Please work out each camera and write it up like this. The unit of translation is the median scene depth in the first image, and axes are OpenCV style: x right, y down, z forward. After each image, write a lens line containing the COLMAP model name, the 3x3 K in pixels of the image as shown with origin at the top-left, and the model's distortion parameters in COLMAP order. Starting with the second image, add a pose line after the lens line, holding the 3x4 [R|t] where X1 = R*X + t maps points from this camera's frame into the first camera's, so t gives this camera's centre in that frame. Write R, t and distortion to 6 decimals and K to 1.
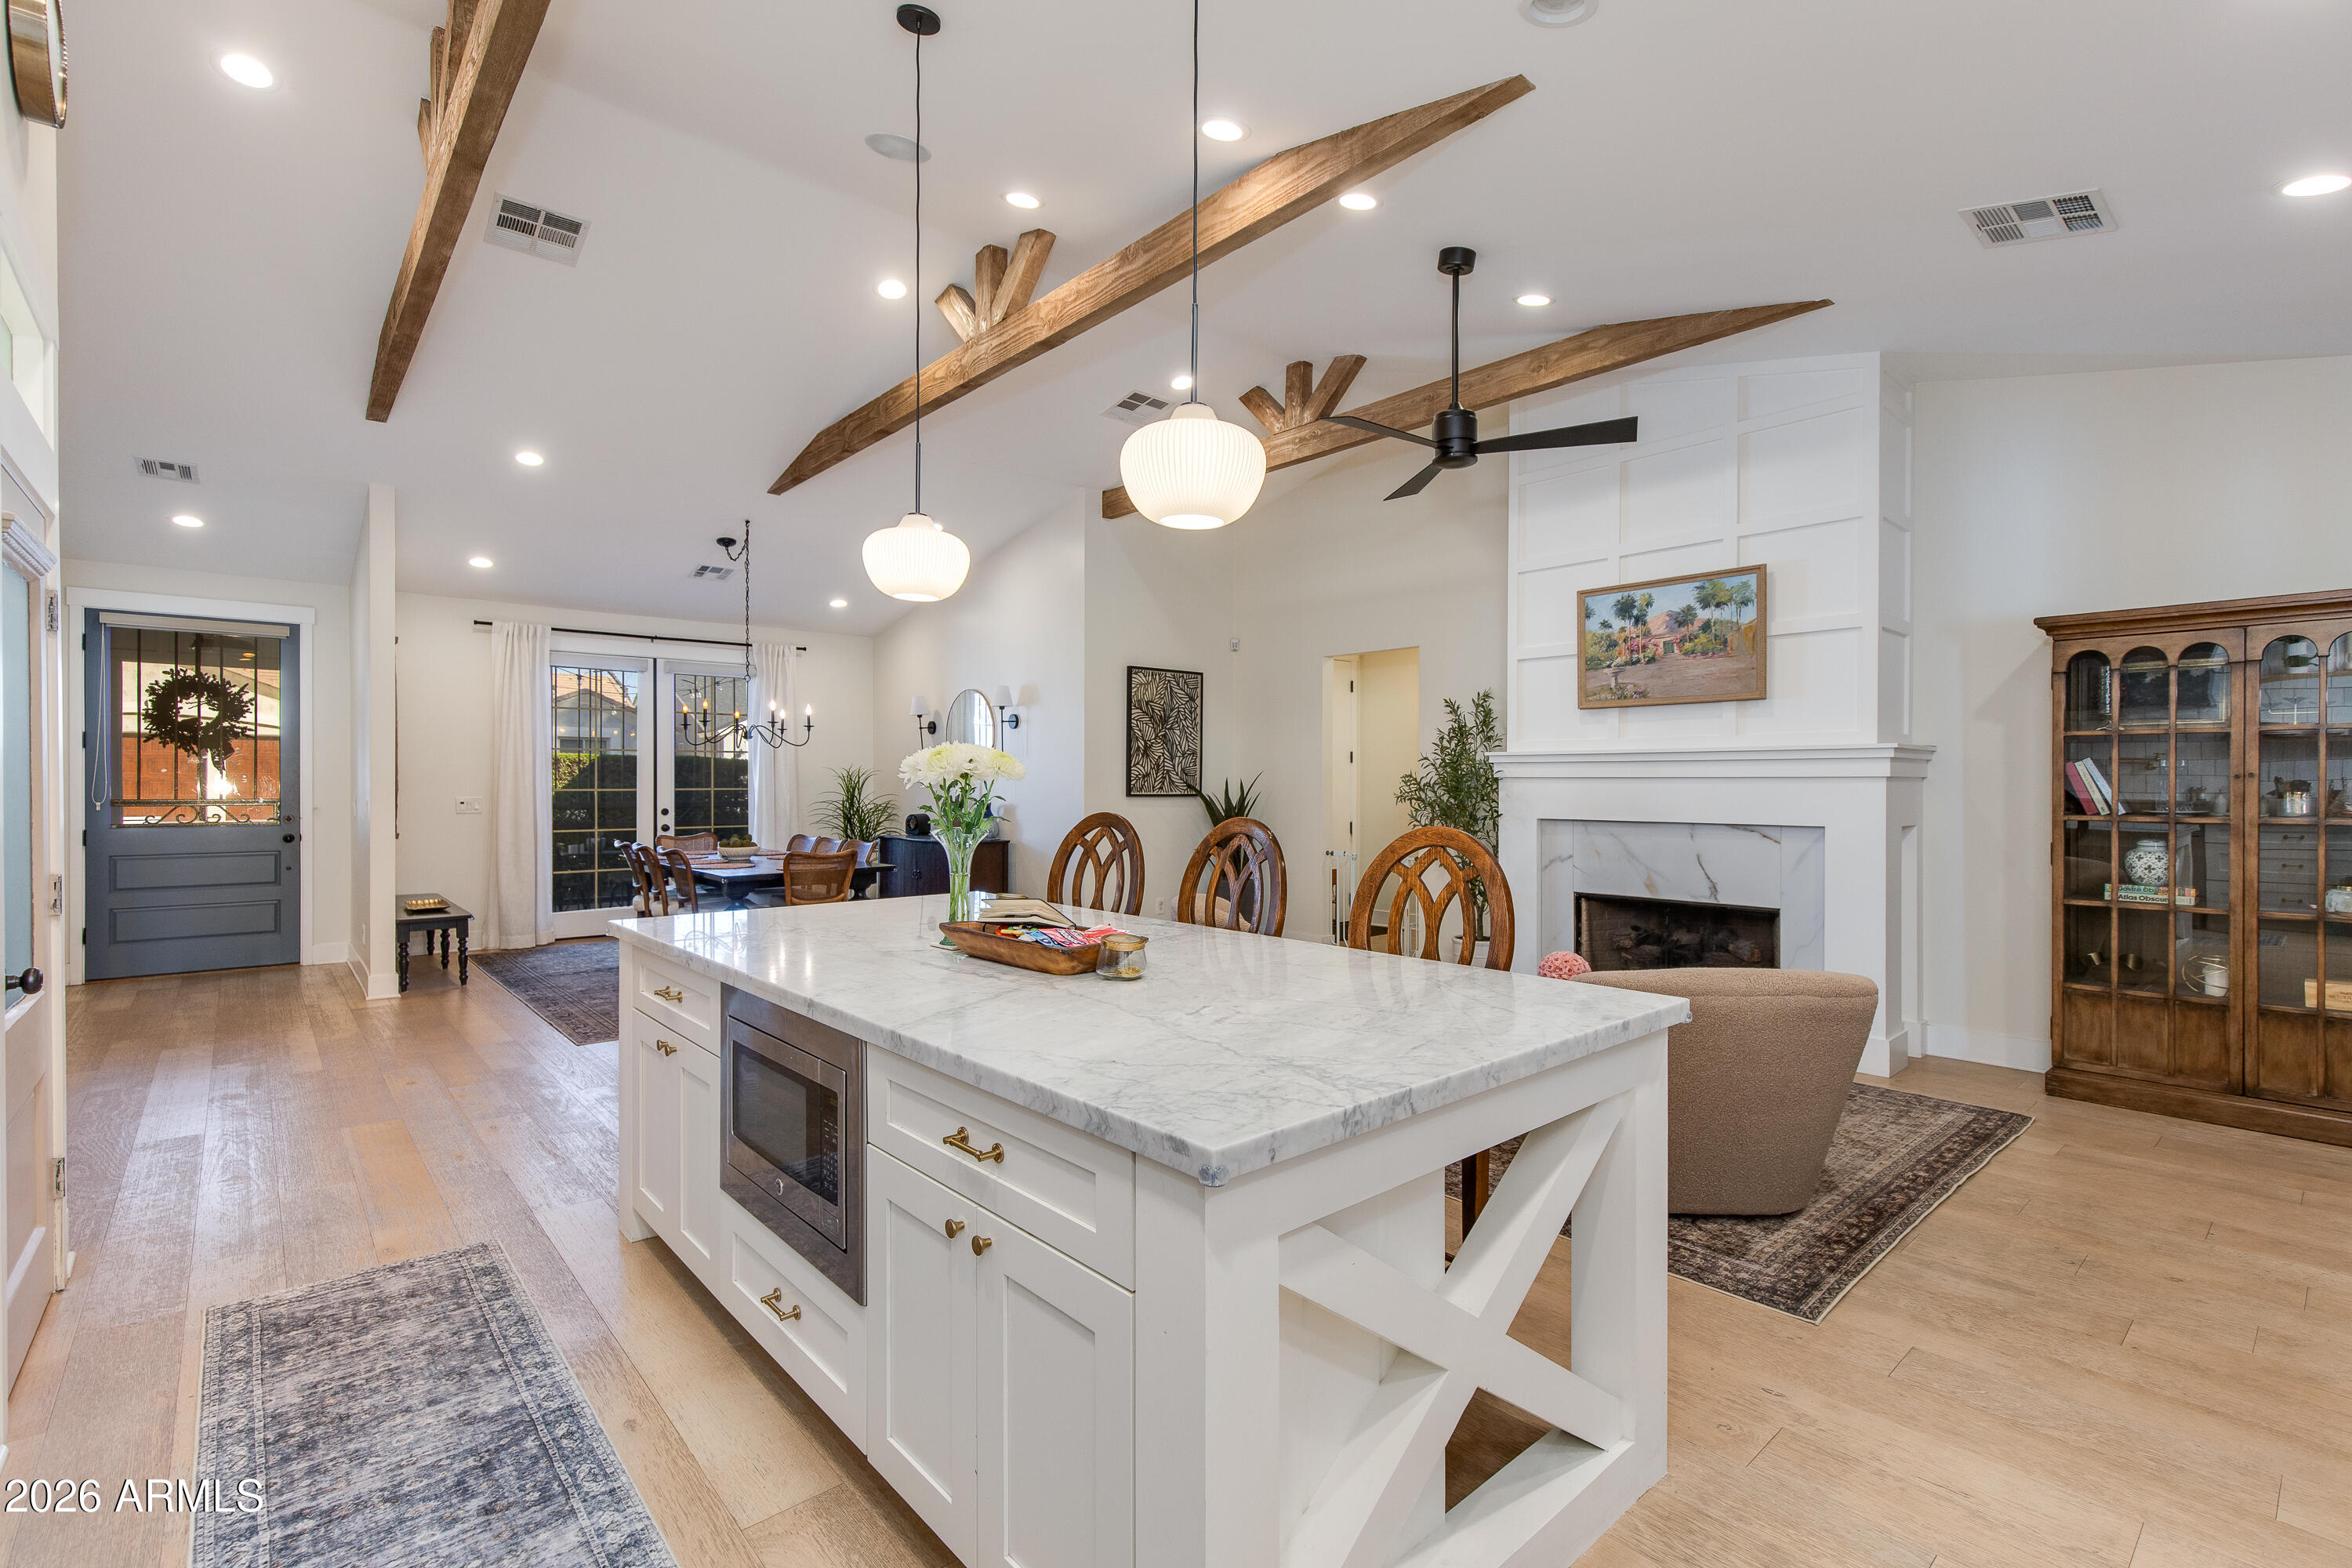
lens RADIAL K [[1078.1, 0, 1208.8], [0, 1078.1, 783.0], [0, 0, 1]] dist [0.006299, -0.000074]
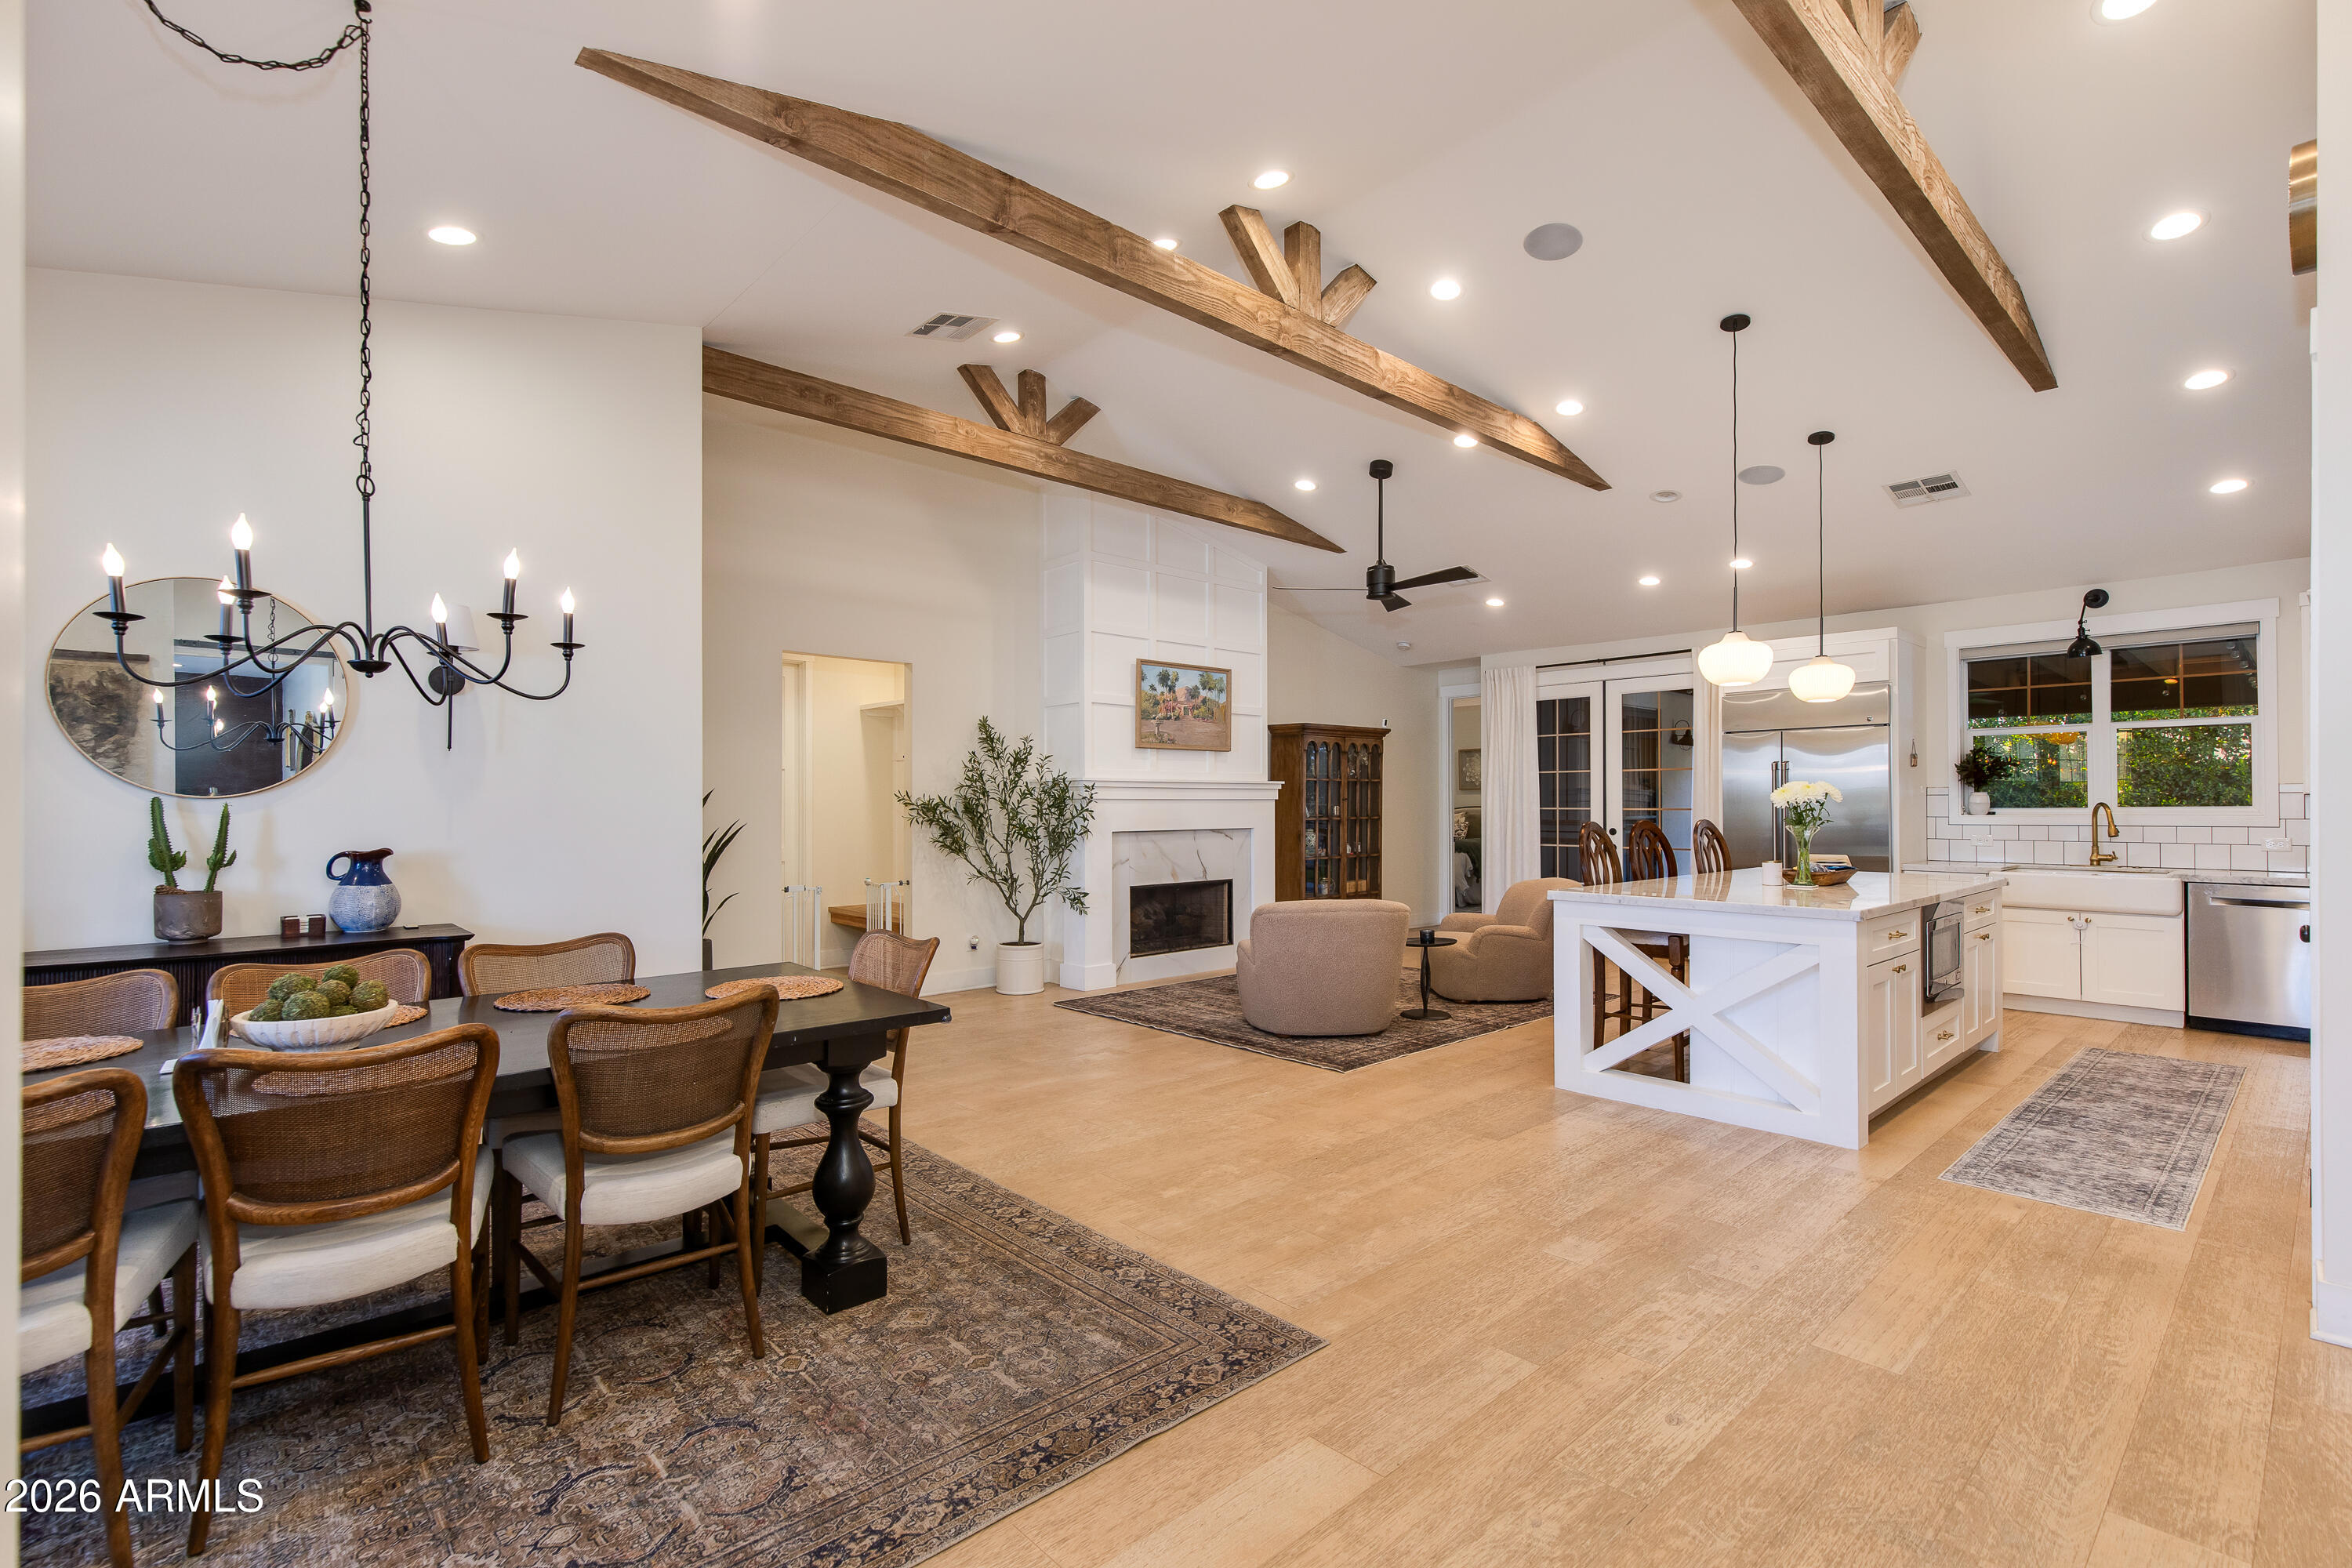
lens RADIAL K [[1055.2, 0, 1180.0], [0, 1055.2, 793.7], [0, 0, 1]] dist [0.010405, -0.000517]
pose [[-0.008558, 0.009187, 0.999921, -0.956855], [0.003884, 0.999951, -0.009154, 0.000138], [-0.999956, 0.003806, -0.008593, 0.965145]]
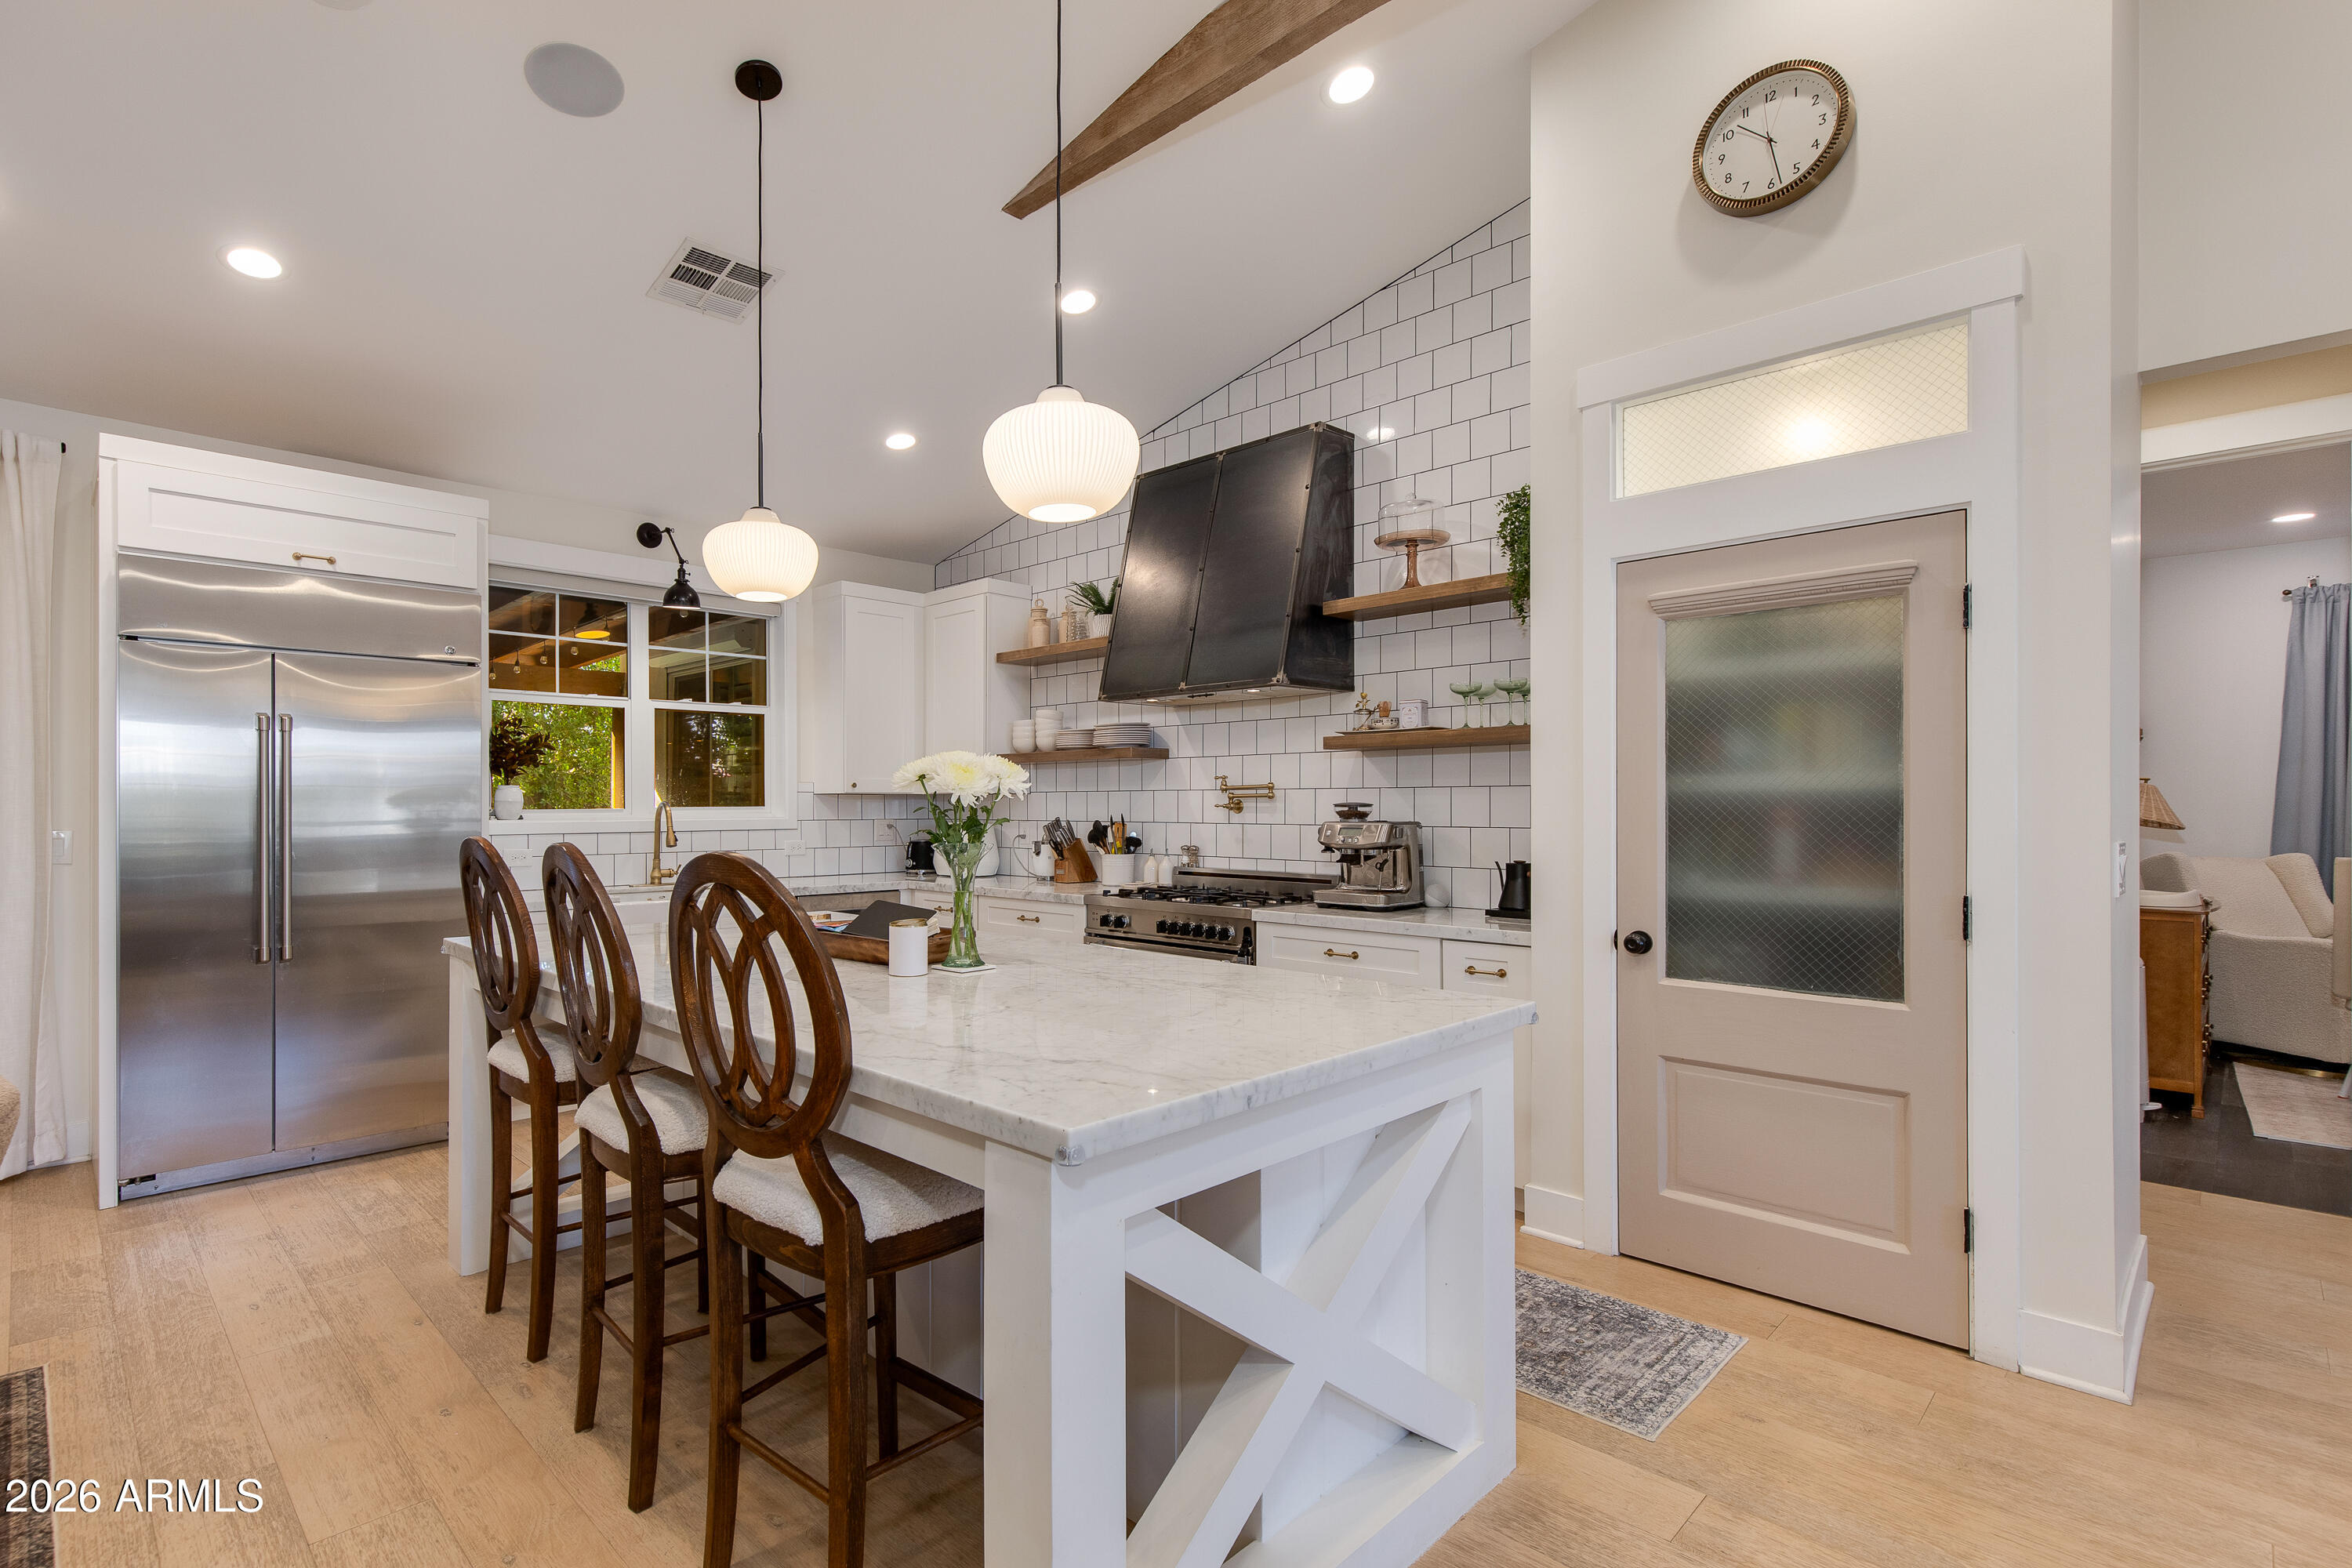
lens RADIAL K [[1055.2, 0, 1181.3], [0, 1055.2, 794.2], [0, 0, 1]] dist [0.010405, -0.000517]
pose [[-0.998073, -0.003061, -0.061980, -0.160074], [-0.002814, 0.999988, -0.004072, -0.000071], [0.061991, -0.003890, -0.998069, 0.871228]]
